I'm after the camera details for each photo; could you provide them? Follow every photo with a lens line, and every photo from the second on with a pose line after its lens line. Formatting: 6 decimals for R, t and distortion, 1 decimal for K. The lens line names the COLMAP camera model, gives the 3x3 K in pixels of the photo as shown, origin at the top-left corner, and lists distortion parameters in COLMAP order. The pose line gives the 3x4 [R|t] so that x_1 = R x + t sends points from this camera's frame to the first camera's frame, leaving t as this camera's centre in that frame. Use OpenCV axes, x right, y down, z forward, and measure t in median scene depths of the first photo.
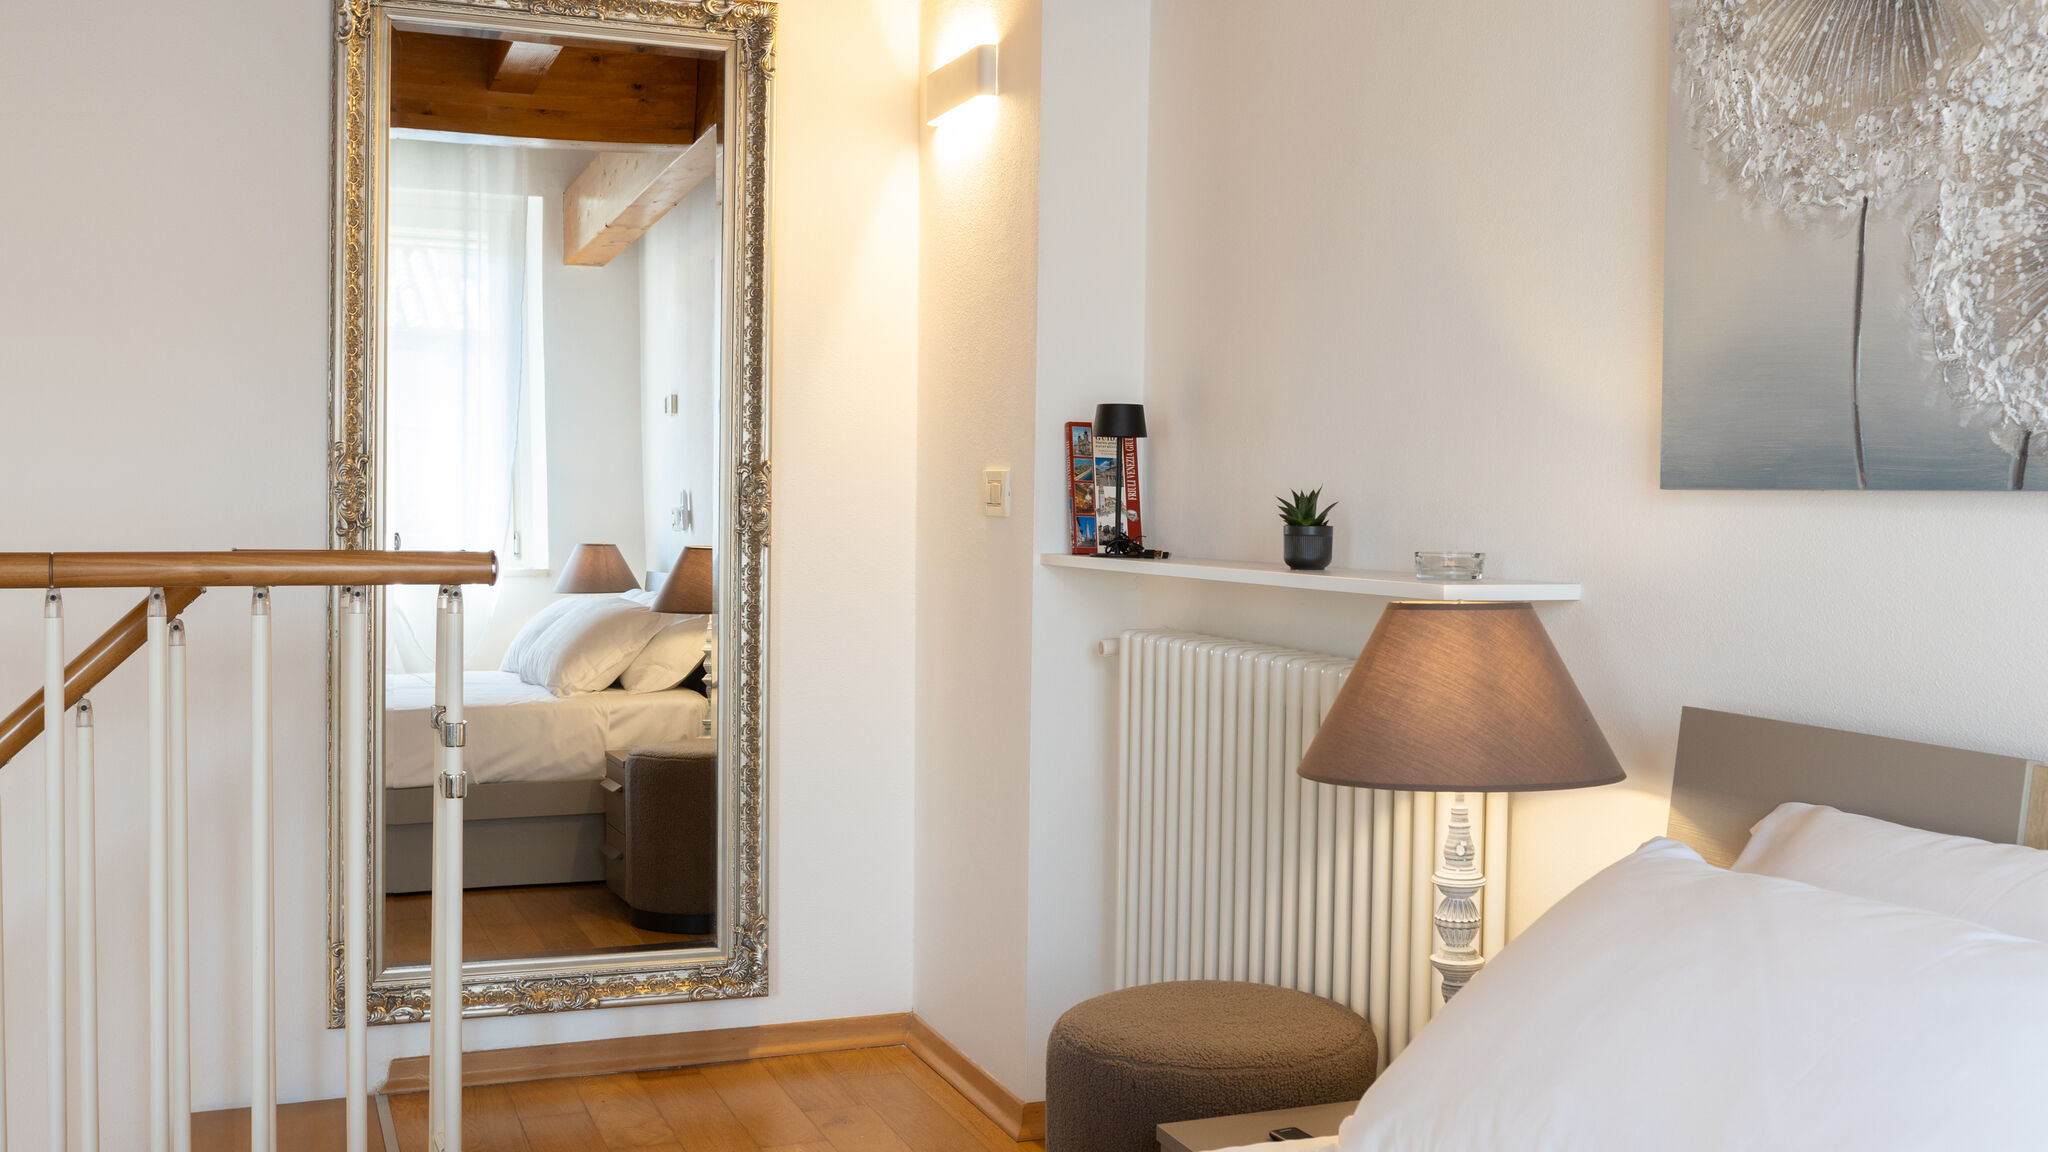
lens RADIAL K [[2009.7, 0, 1023.7], [0, 2009.7, 538.0], [0, 0, 1]] dist [-0.002684, 0.006504]
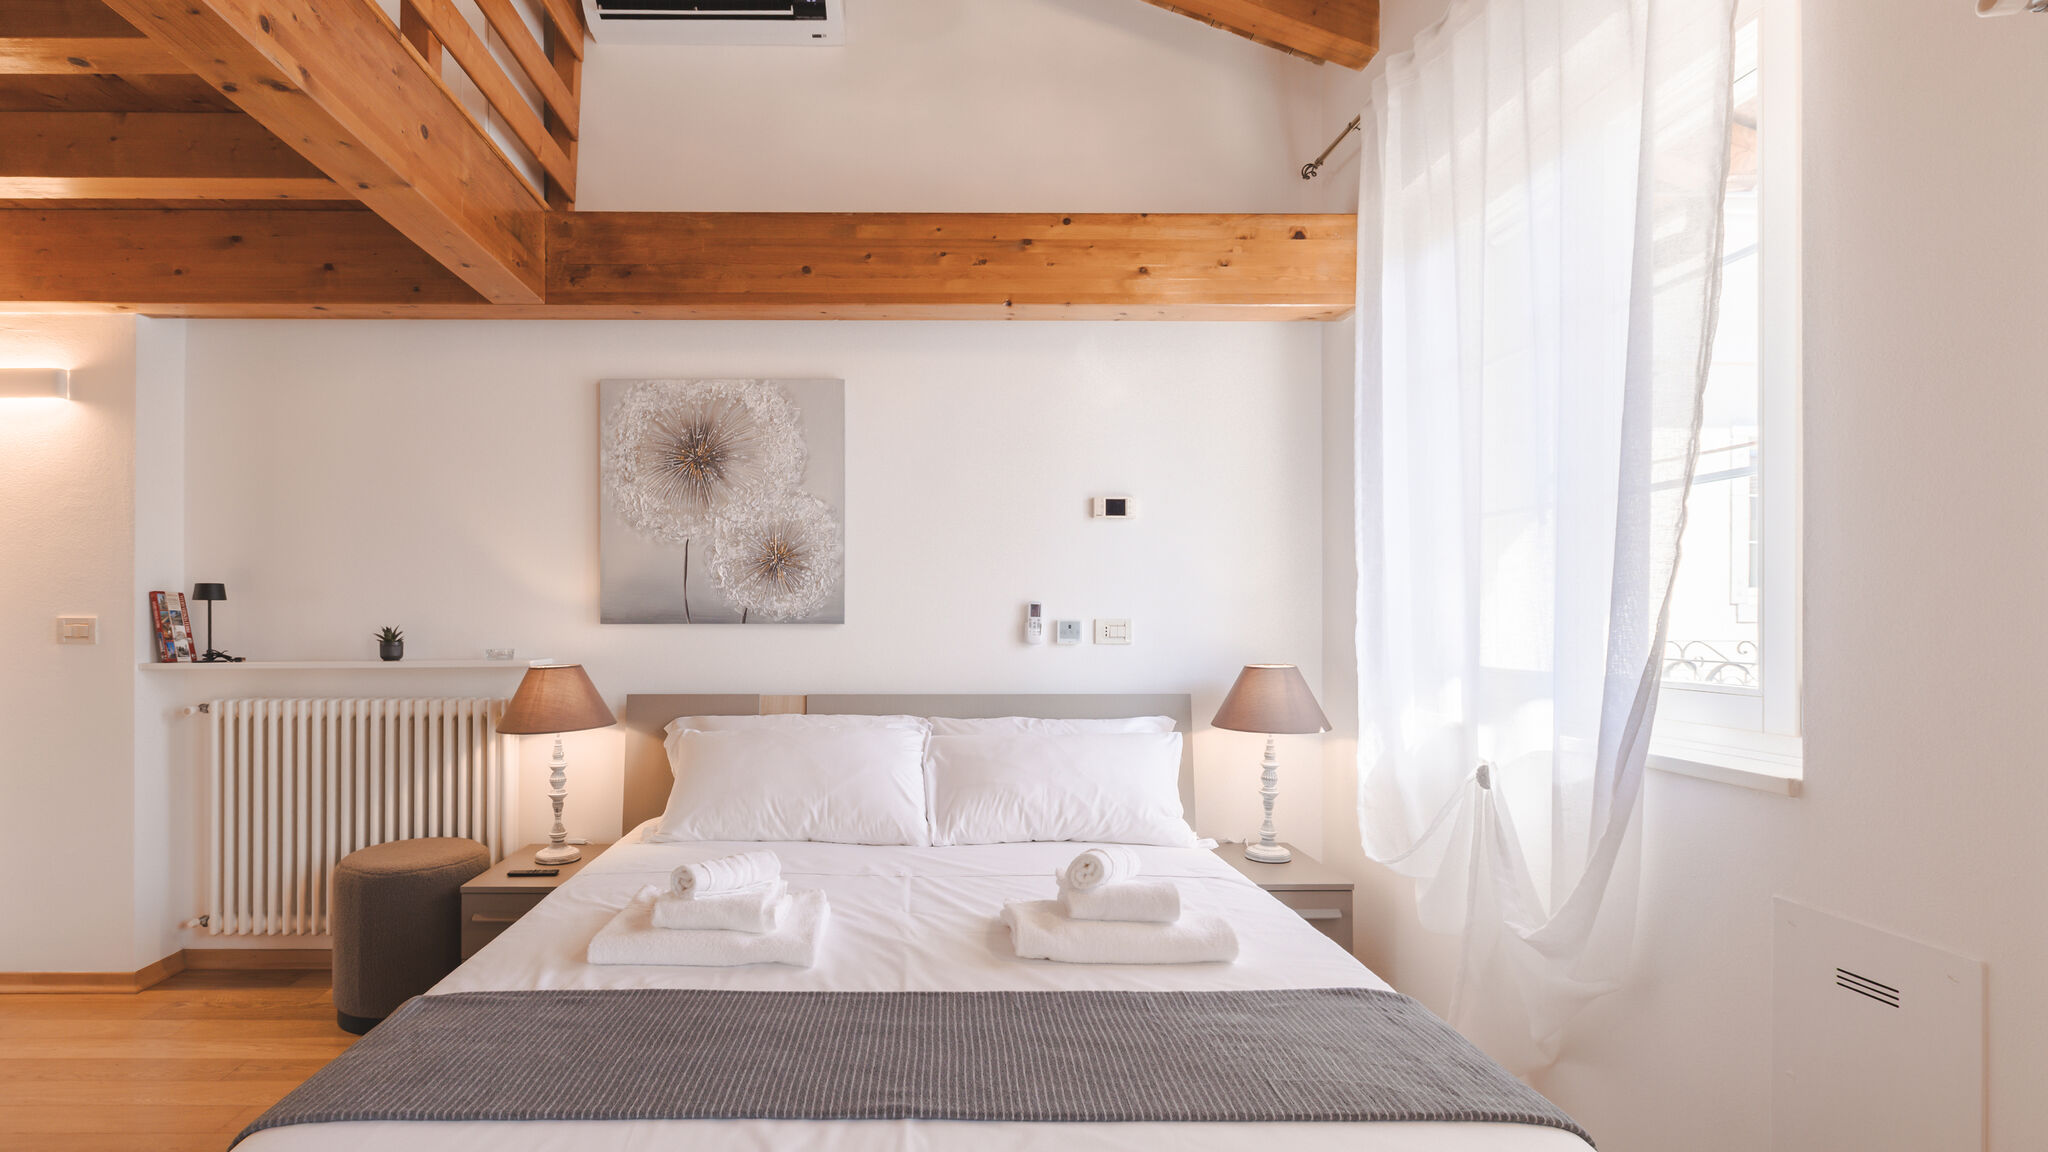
lens RADIAL K [[915.5, 0, 967.3], [0, 915.5, 605.5], [0, 0, 1]] dist [0.000566, 0.000252]
pose [[0.331690, -0.002997, 0.943384, -0.530055], [0.027002, 0.999615, -0.006318, -0.019223], [-0.943002, 0.027569, 0.331643, 0.018144]]
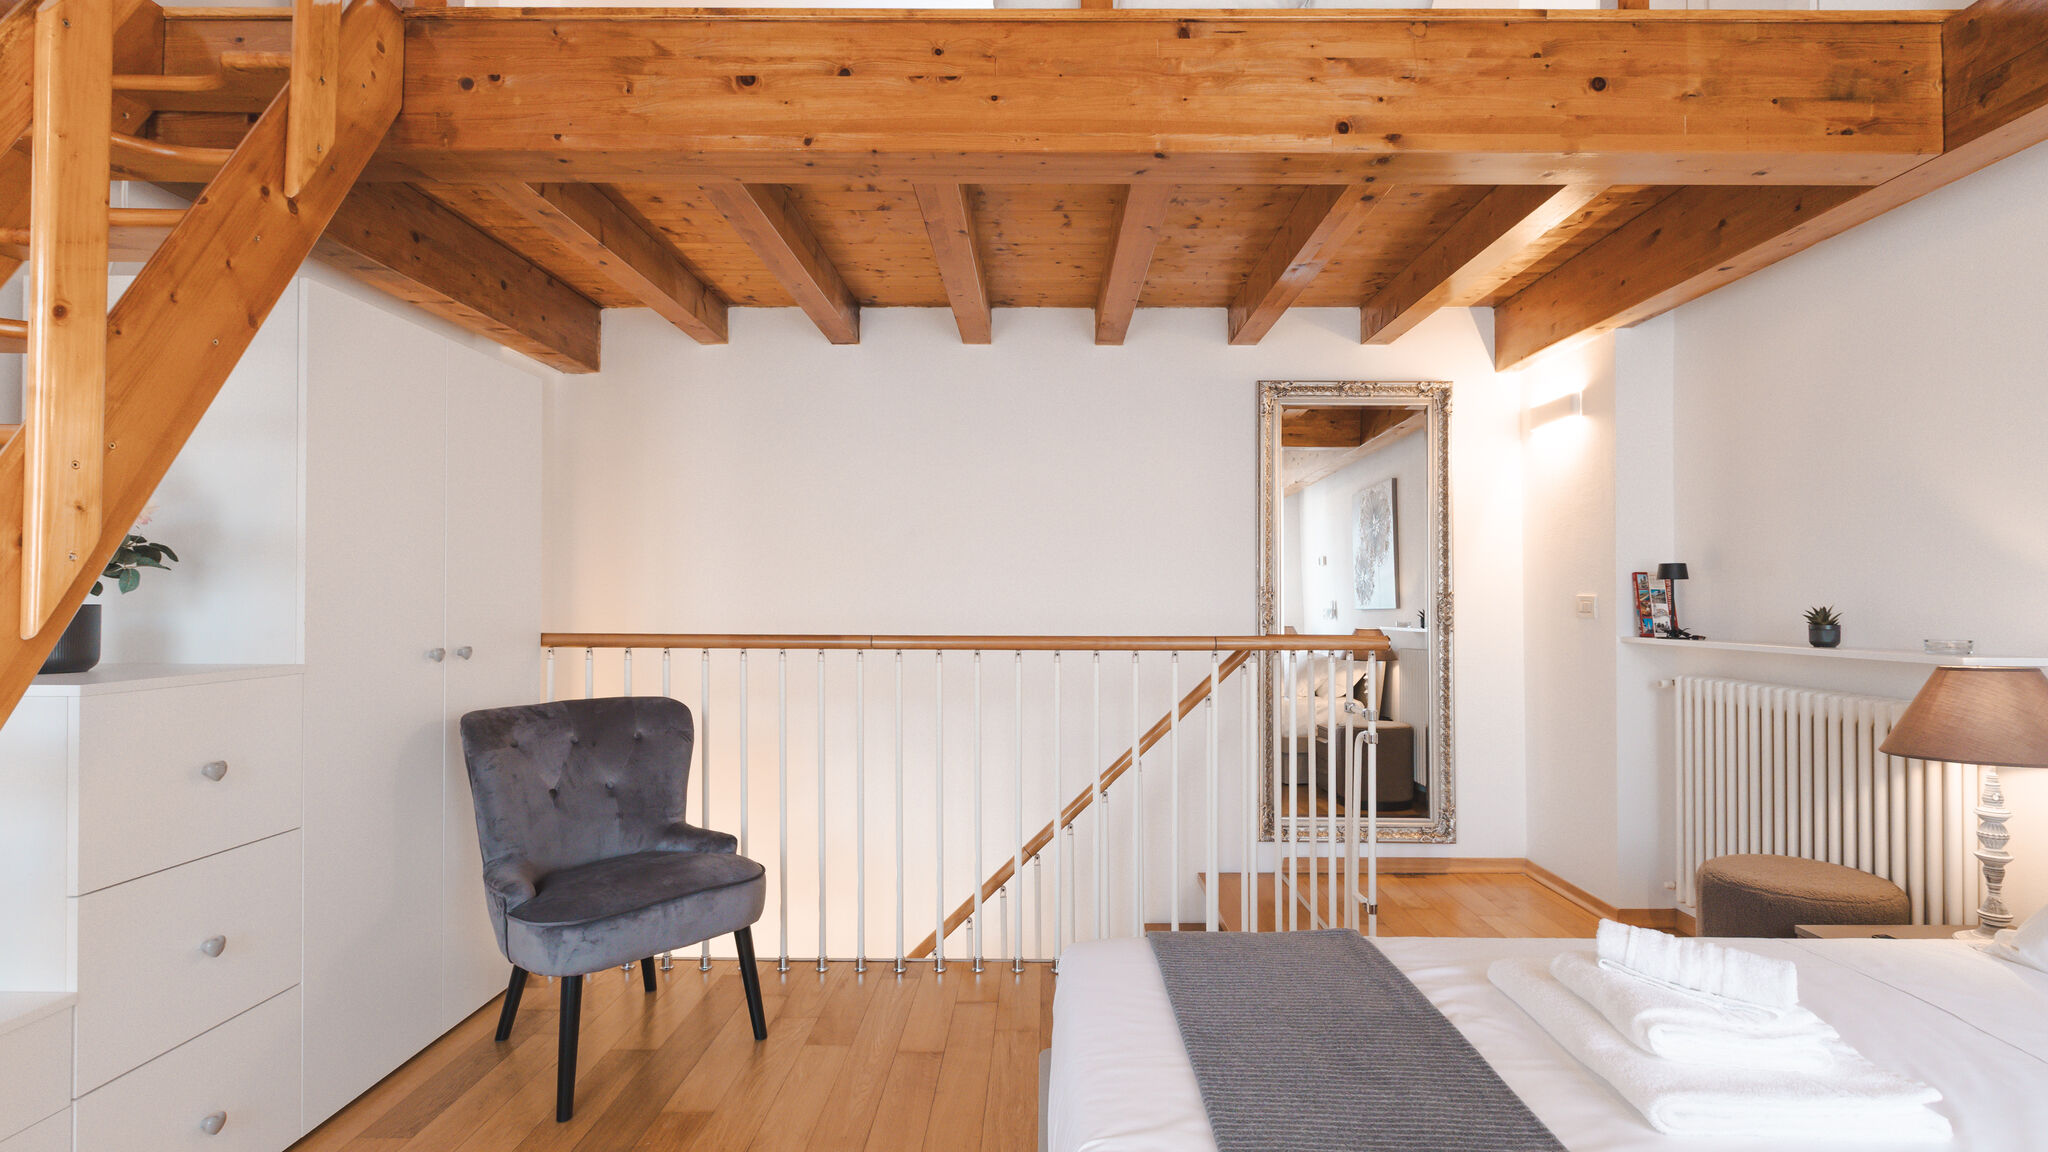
lens RADIAL K [[938.3, 0, 1024.0], [0, 938.3, 576.0], [0, 0, 1]] dist [-0.002957, -0.001015]
pose [[0.927707, -0.019652, -0.372791, -0.201664], [0.001985, 0.998859, -0.047715, -0.009528], [0.373303, 0.043526, 0.926688, -0.116622]]
